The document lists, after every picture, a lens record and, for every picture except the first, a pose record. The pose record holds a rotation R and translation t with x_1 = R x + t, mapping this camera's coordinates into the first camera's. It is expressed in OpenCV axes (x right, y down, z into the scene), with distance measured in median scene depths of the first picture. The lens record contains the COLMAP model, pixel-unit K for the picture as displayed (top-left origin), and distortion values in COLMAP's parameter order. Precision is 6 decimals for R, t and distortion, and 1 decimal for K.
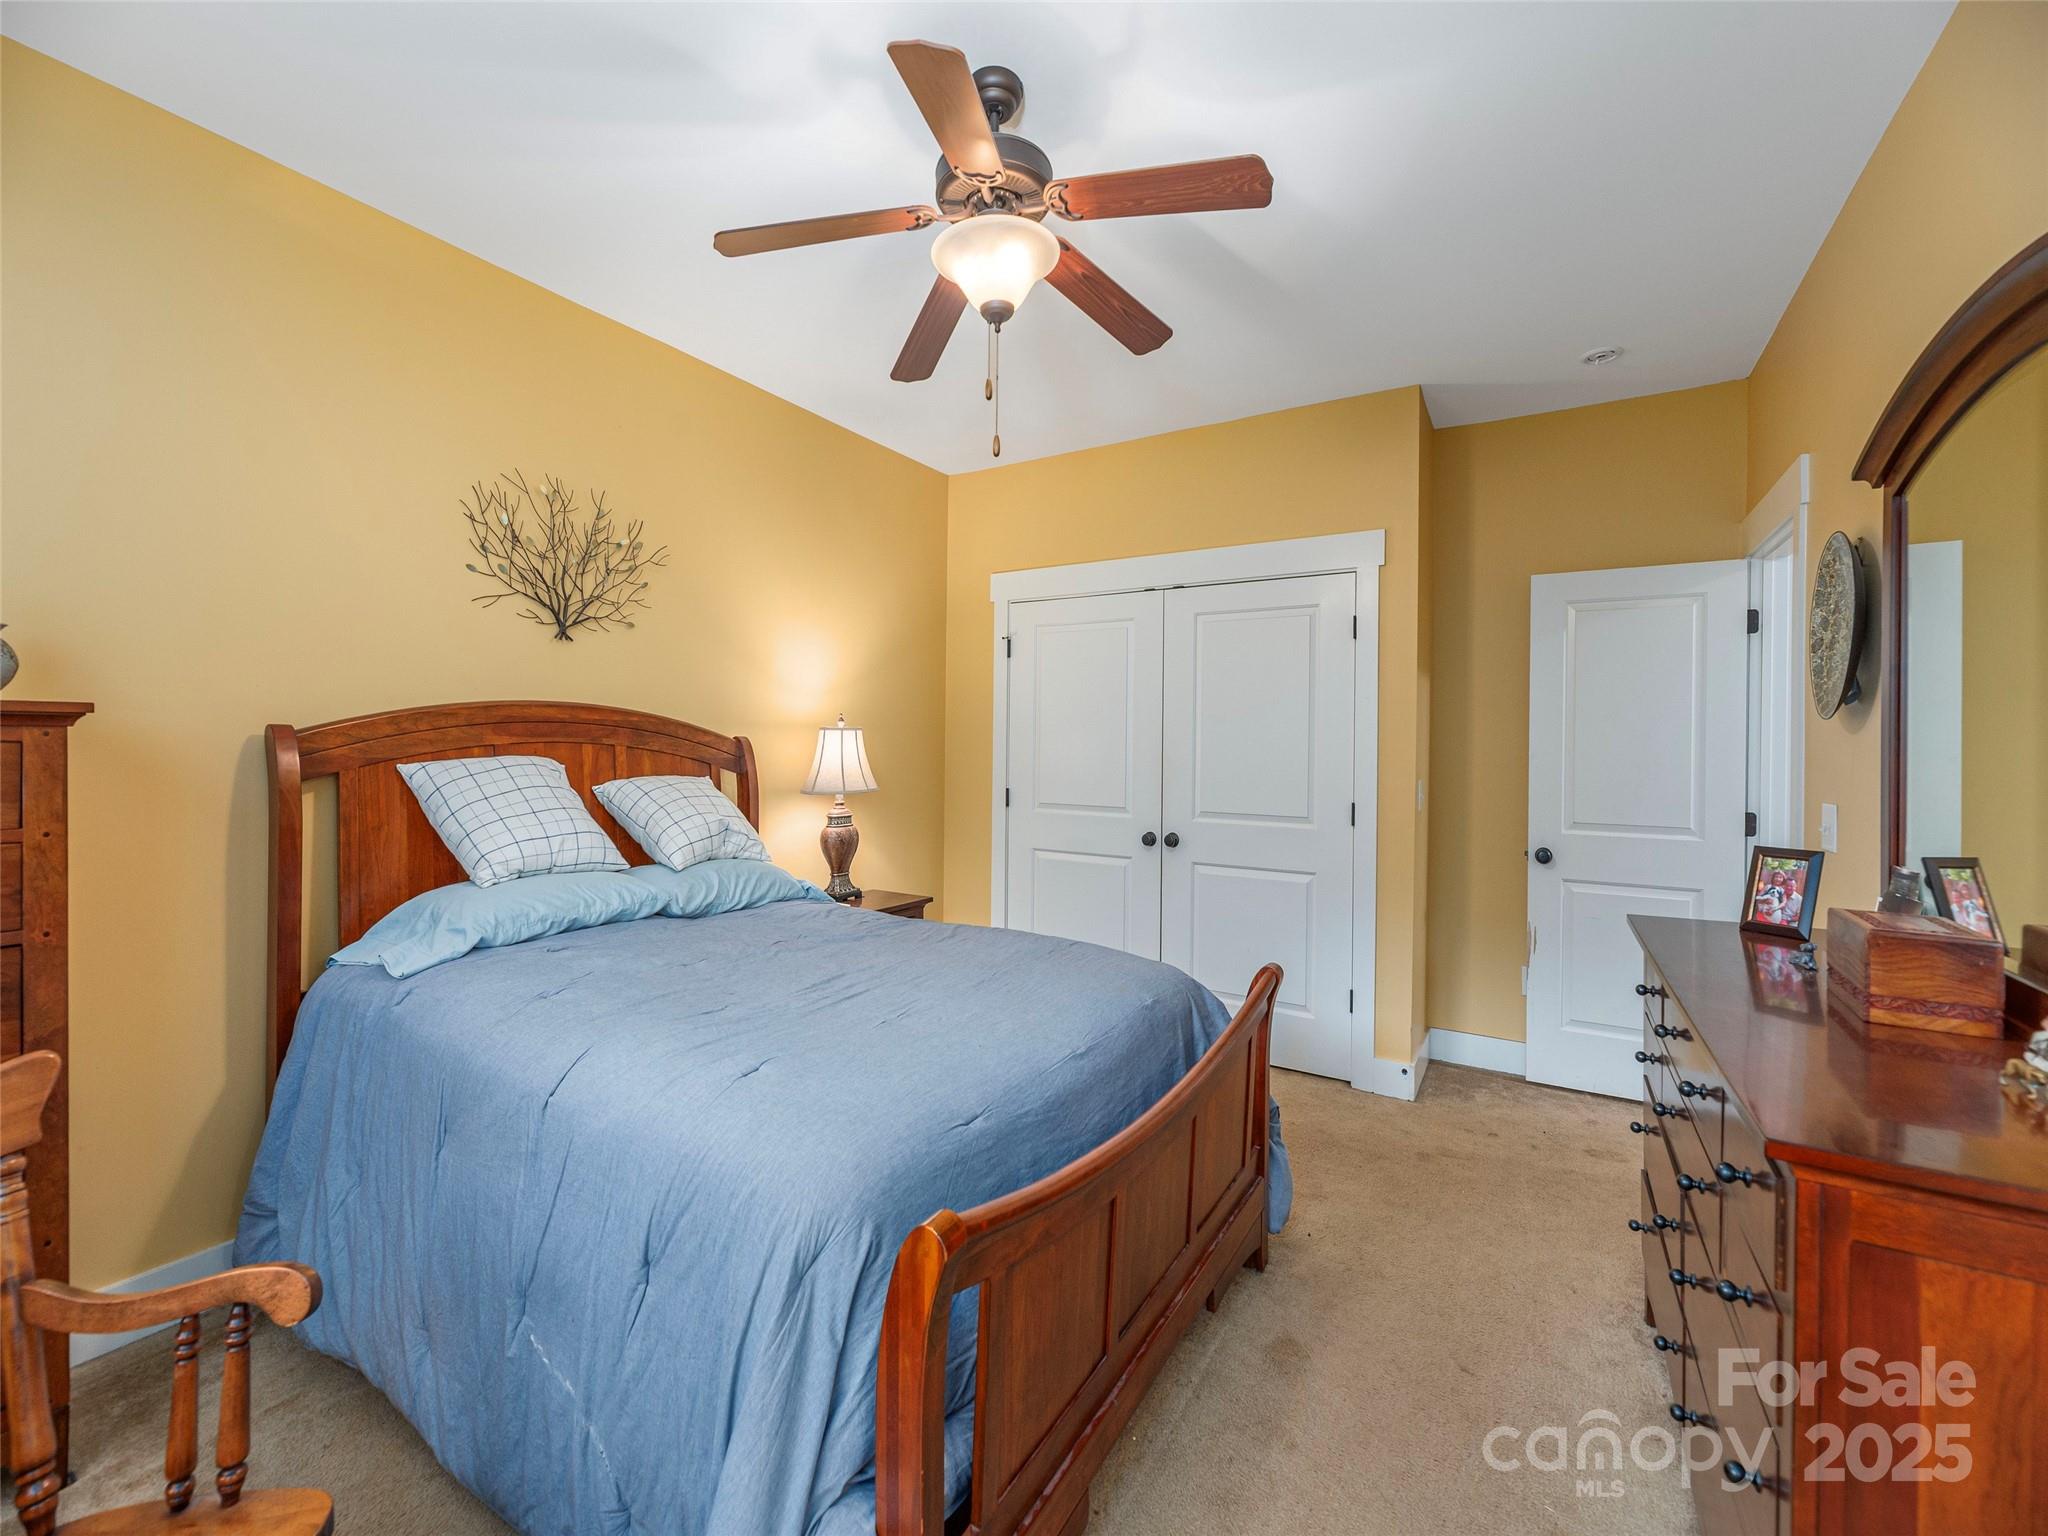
lens RADIAL K [[837.4, 0, 1013.7], [0, 837.4, 772.0], [0, 0, 1]] dist [-0.002026, 0.000092]
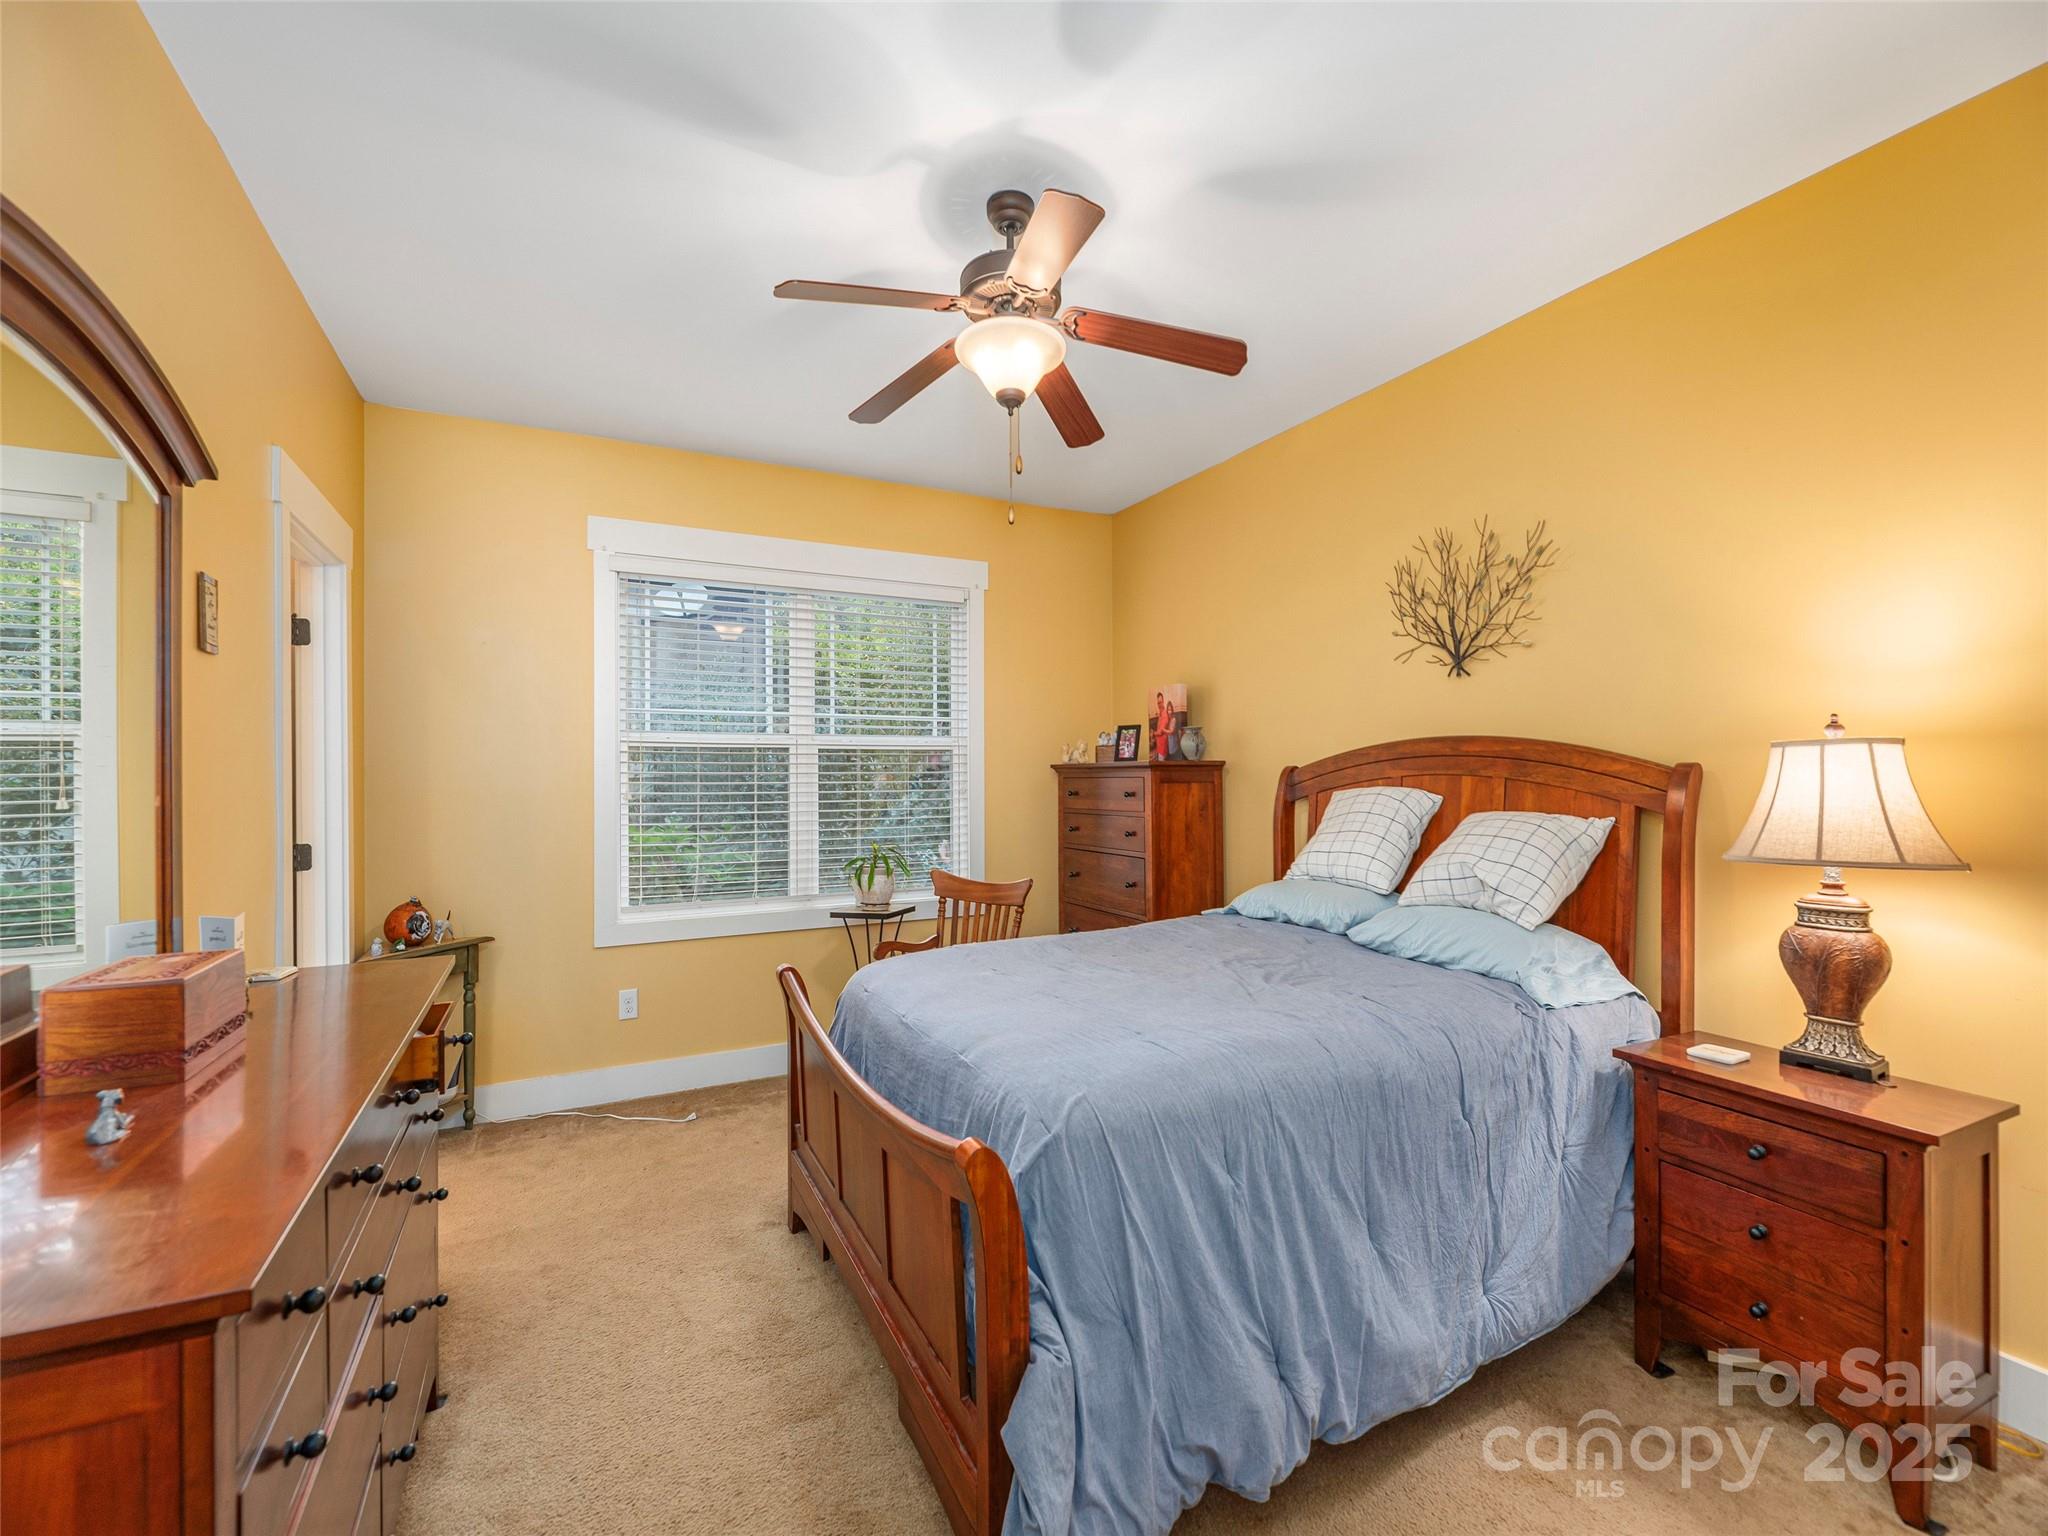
lens RADIAL K [[854.1, 0, 1024.0], [0, 854.1, 768.0], [0, 0, 1]] dist [0.000717, 0.000056]
pose [[-0.508167, -0.022337, -0.860969, 0.638402], [-0.032223, 0.999457, -0.006911, -0.019451], [0.860655, 0.024231, -0.508611, 1.069341]]
